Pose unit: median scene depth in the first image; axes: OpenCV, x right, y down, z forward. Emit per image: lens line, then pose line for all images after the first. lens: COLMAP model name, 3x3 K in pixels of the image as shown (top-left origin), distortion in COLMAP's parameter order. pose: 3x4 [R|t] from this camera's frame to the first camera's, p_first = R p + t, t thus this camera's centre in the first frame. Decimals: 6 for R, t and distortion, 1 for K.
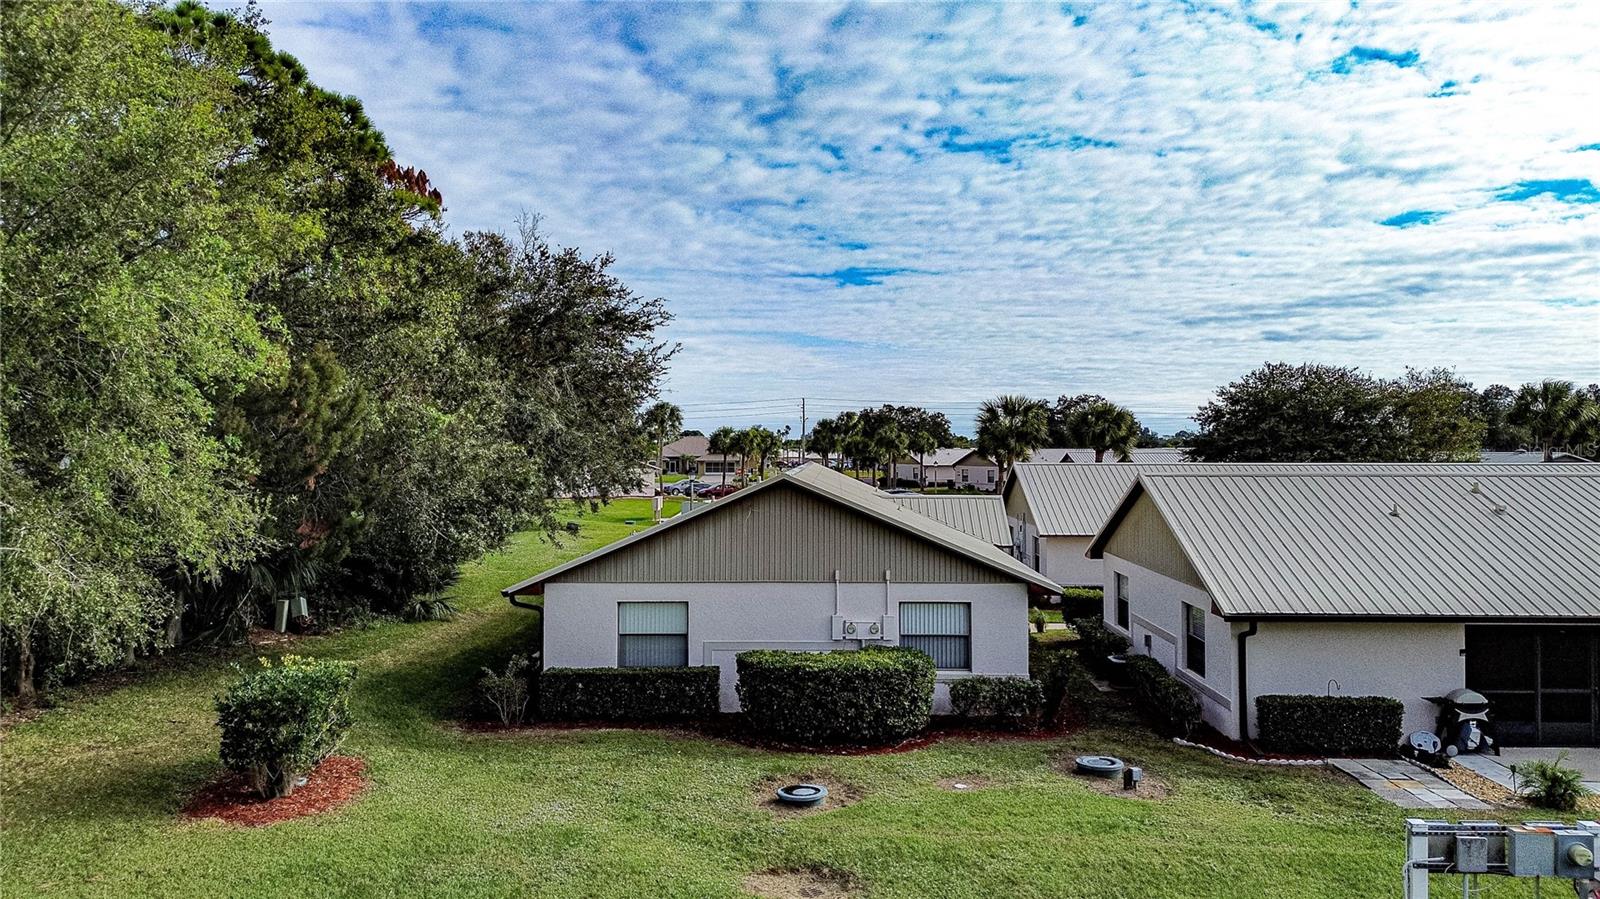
lens RADIAL K [[1118.0, 0, 800.0], [0, 1118.0, 449.5], [0, 0, 1]] dist [0.098713, -0.084430]
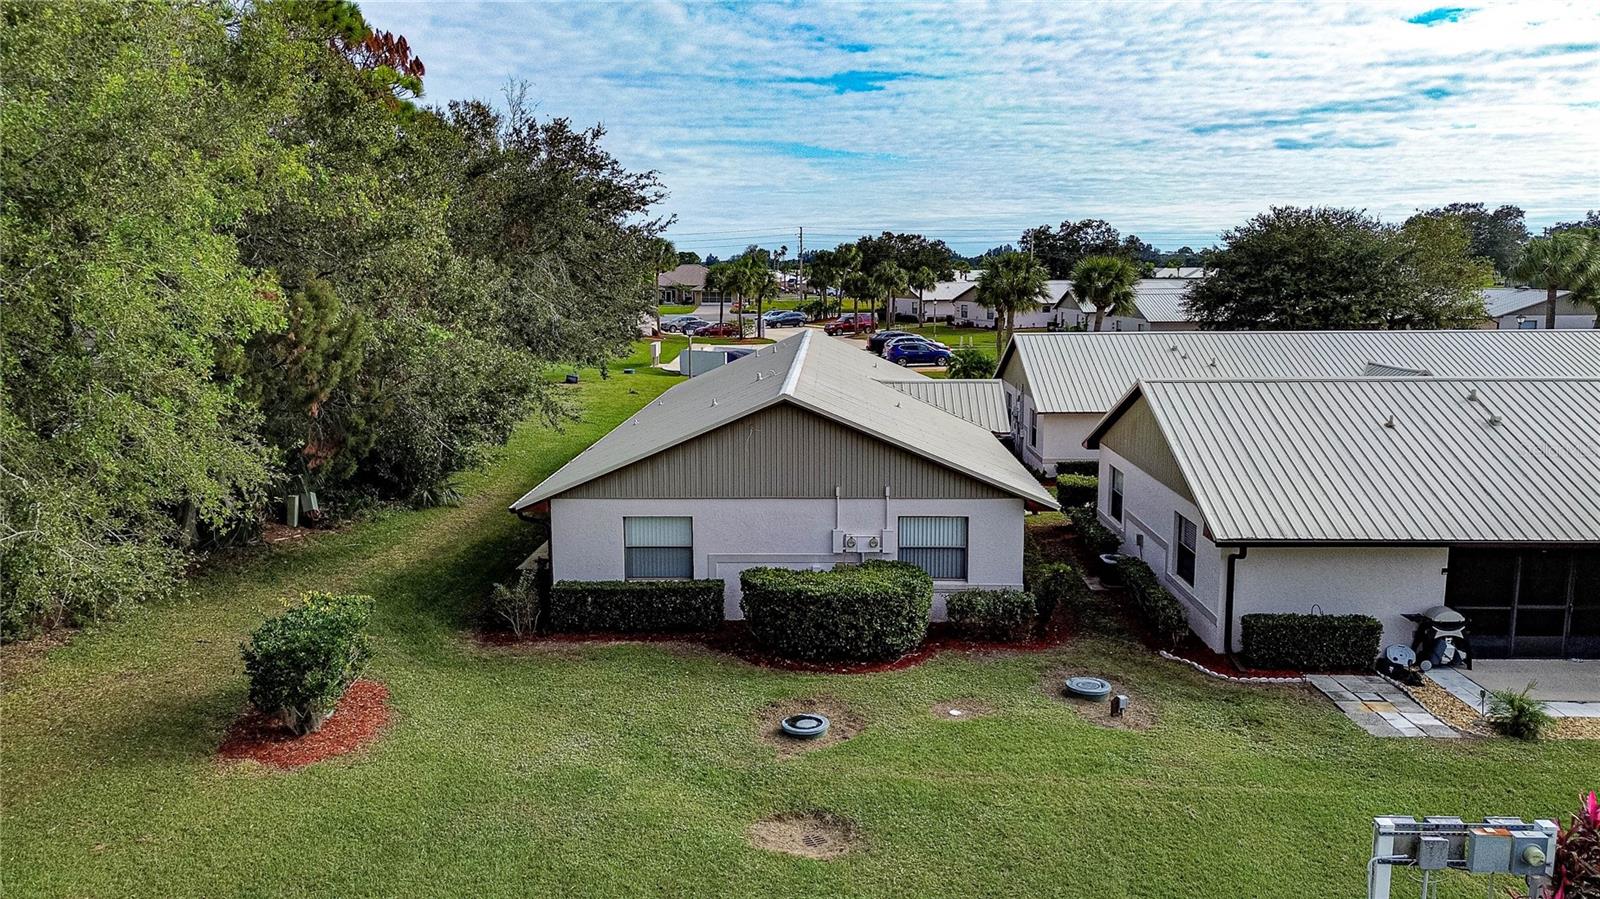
lens RADIAL K [[1118.0, 0, 800.0], [0, 1118.0, 449.5], [0, 0, 1]] dist [0.098713, -0.084430]
pose [[0.999996, -0.001957, 0.001967, -0.003690], [0.001615, 0.986927, 0.161160, -0.098856], [-0.002256, -0.161156, 0.986926, 0.003287]]
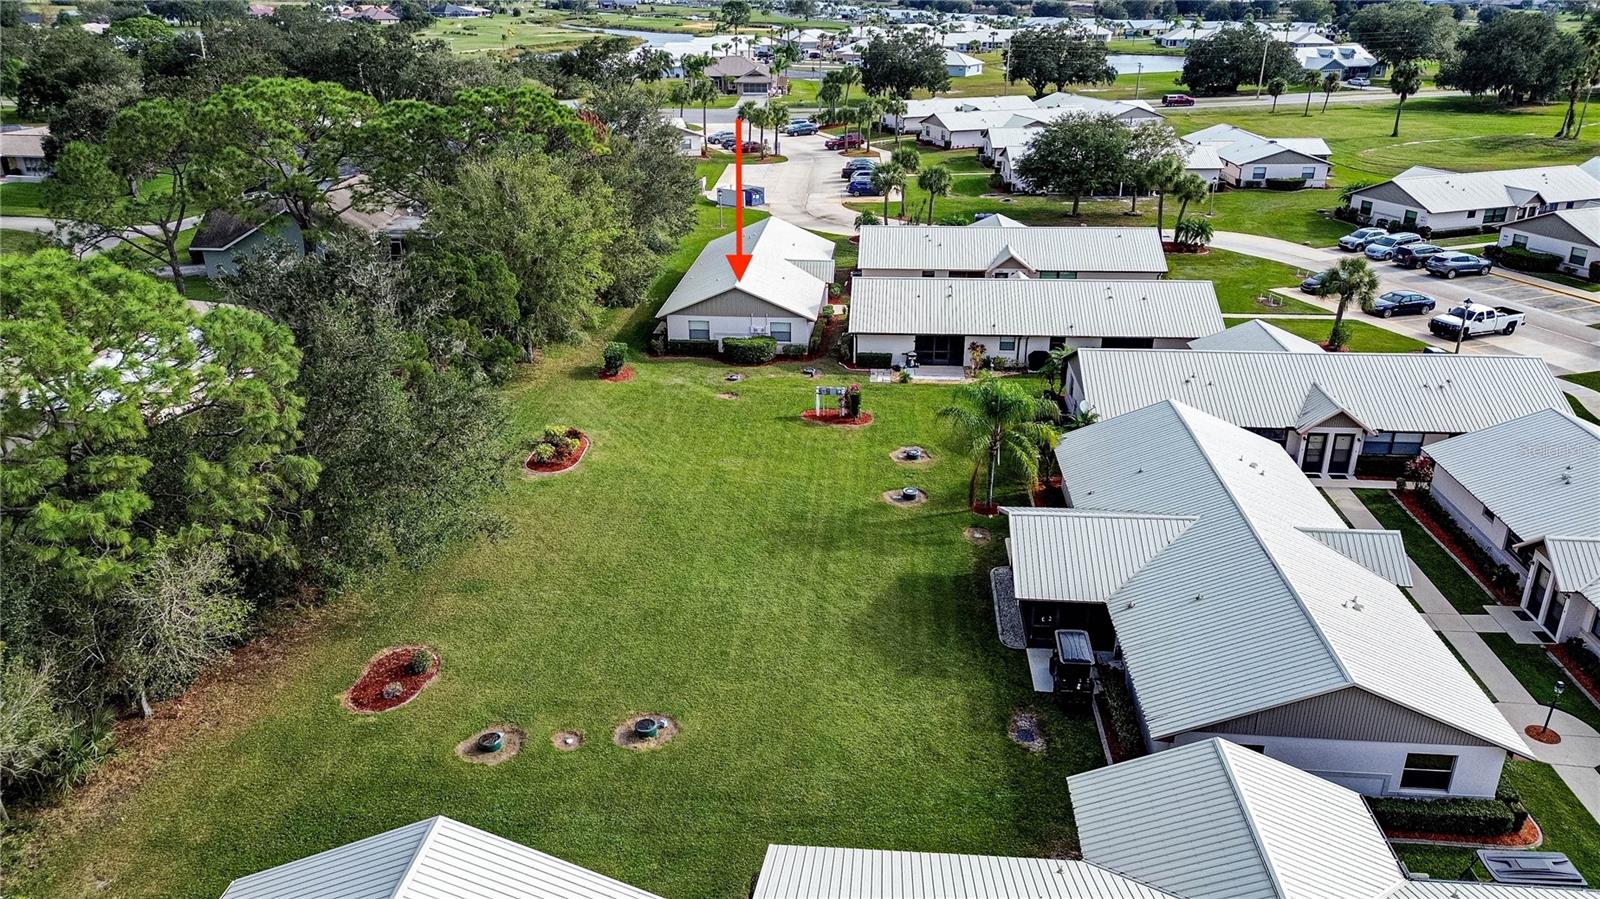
lens RADIAL K [[1118.0, 0, 800.0], [0, 1118.0, 449.5], [0, 0, 1]] dist [0.098713, -0.084430]
pose [[0.998760, 0.021886, -0.044719, 0.379240], [-0.002838, 0.921761, 0.387748, -0.926284], [0.049706, -0.387140, 0.920680, -2.553400]]
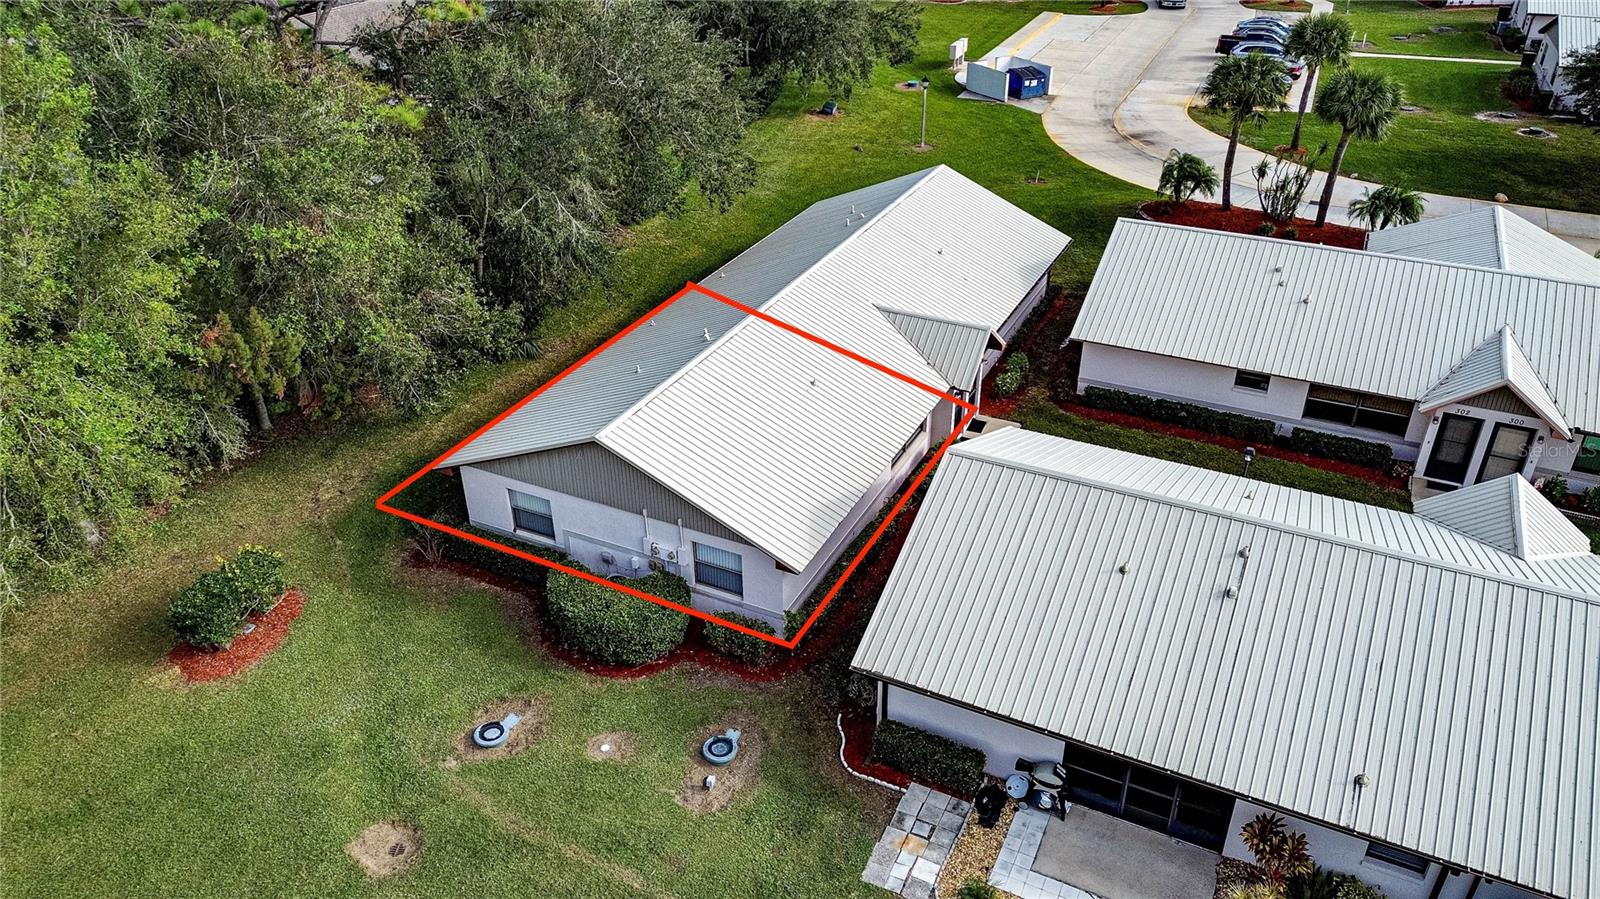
lens RADIAL K [[1110.1, 0, 800.0], [0, 1110.1, 449.5], [0, 0, 1]] dist [0.003893, 0.001675]
pose [[0.906870, 0.215550, -0.362112, 0.683726], [0.006122, 0.852456, 0.522763, -0.647819], [0.421366, -0.476295, 0.771747, 0.181916]]
